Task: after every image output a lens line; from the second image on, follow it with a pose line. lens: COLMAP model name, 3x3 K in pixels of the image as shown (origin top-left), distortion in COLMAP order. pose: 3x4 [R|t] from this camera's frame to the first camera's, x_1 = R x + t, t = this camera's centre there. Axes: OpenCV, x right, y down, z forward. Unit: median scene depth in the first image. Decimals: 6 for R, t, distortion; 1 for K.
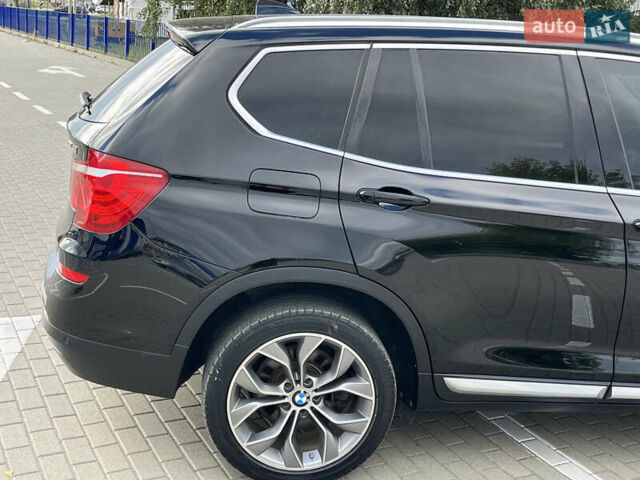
lens RADIAL K [[756.1, 0, 317.0], [0, 756.1, 239.3], [0, 0, 1]] dist [0.118772, -0.281336]
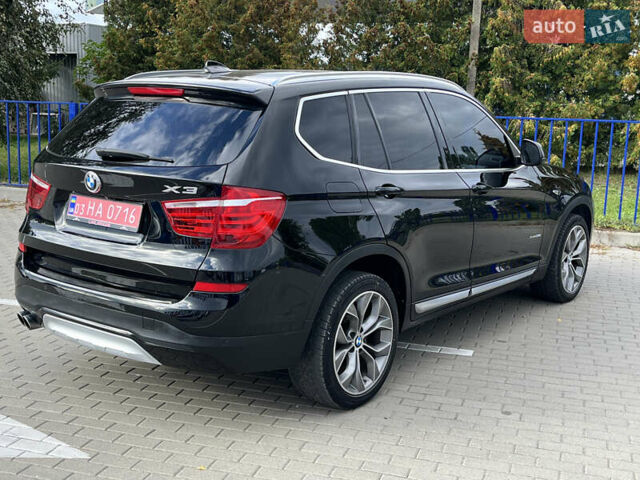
lens RADIAL K [[756.1, 0, 317.0], [0, 756.1, 239.3], [0, 0, 1]] dist [0.118772, -0.281336]
pose [[0.735502, -0.181934, 0.652639, -0.977356], [0.205240, 0.977840, 0.041291, -0.050392], [-0.645689, 0.103578, 0.756543, -0.034882]]
